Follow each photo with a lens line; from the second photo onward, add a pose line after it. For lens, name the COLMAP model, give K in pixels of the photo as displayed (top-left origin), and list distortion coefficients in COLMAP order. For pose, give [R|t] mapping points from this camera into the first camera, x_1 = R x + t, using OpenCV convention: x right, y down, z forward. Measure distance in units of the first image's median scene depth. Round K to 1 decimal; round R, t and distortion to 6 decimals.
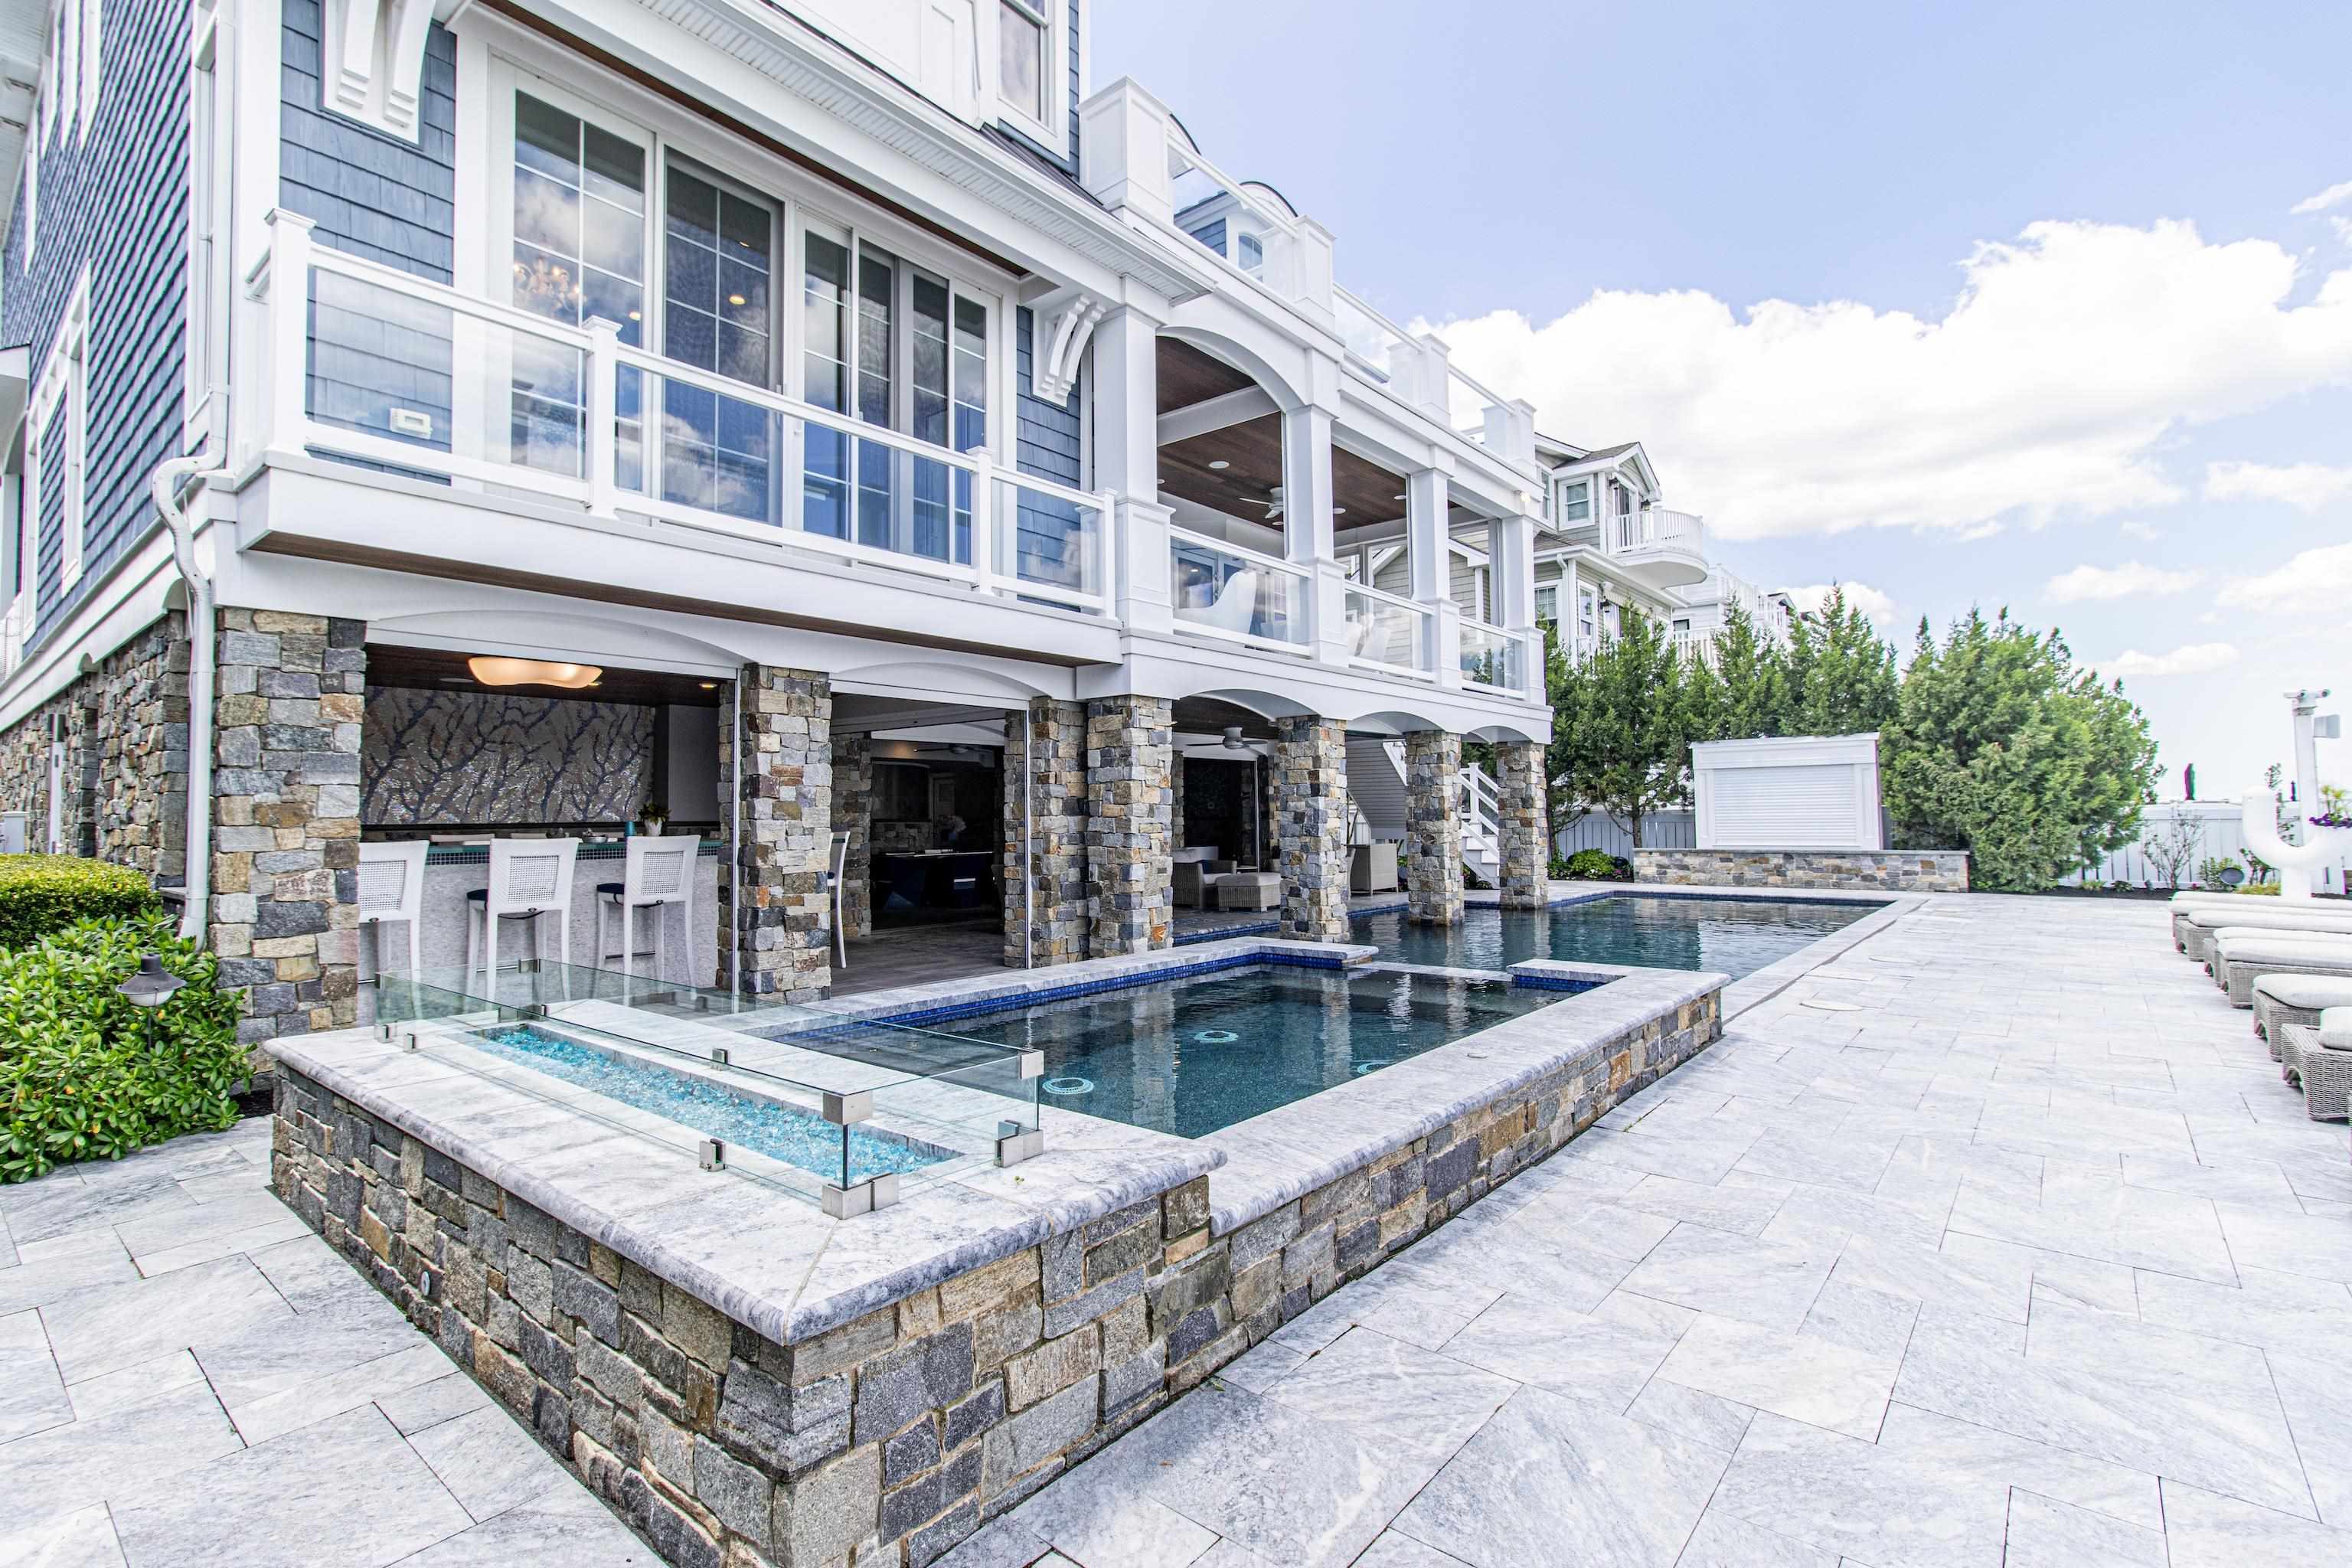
lens RADIAL K [[1103.3, 0, 1176.0], [0, 1103.3, 784.0], [0, 0, 1]] dist [0.003249, 0.000652]
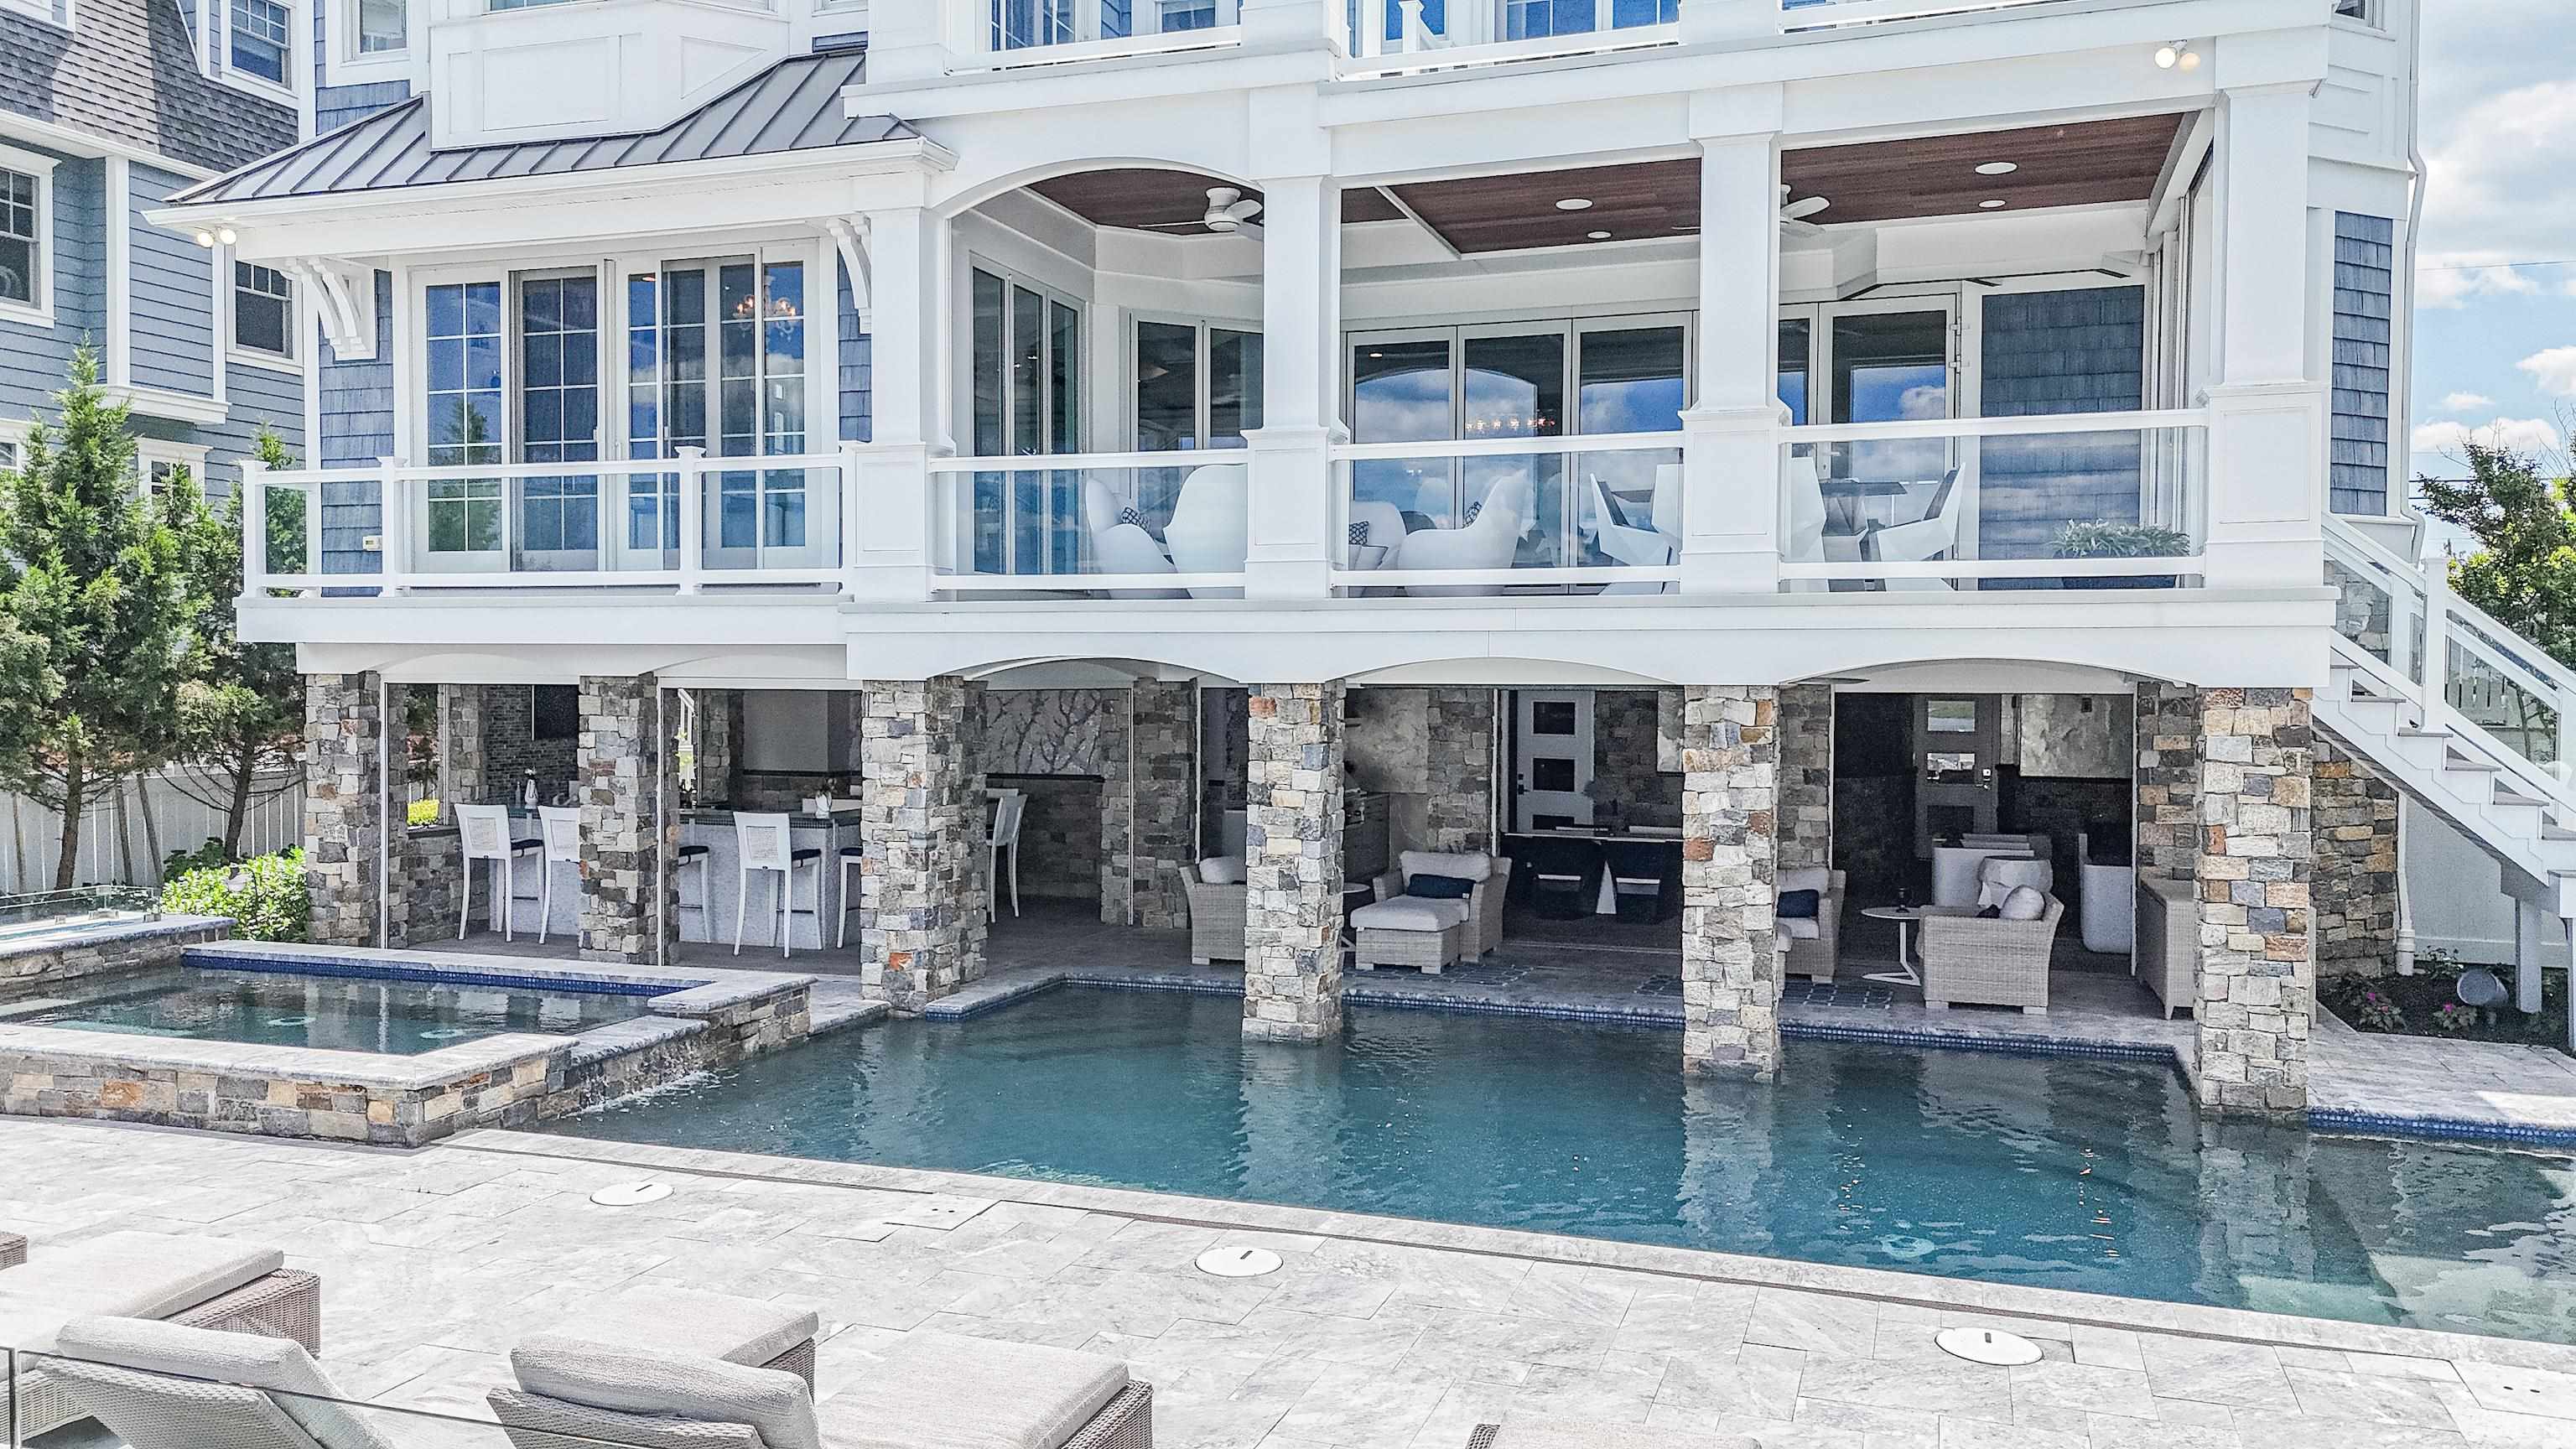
lens RADIAL K [[1876.2, 0, 1295.5], [0, 1876.2, 723.4], [0, 0, 1]] dist [0.080316, -0.083596]
pose [[0.352543, 0.033539, -0.935194, 1.743851], [0.019453, 0.998879, 0.043156, -0.123835], [0.935593, -0.033407, 0.351495, 0.963383]]
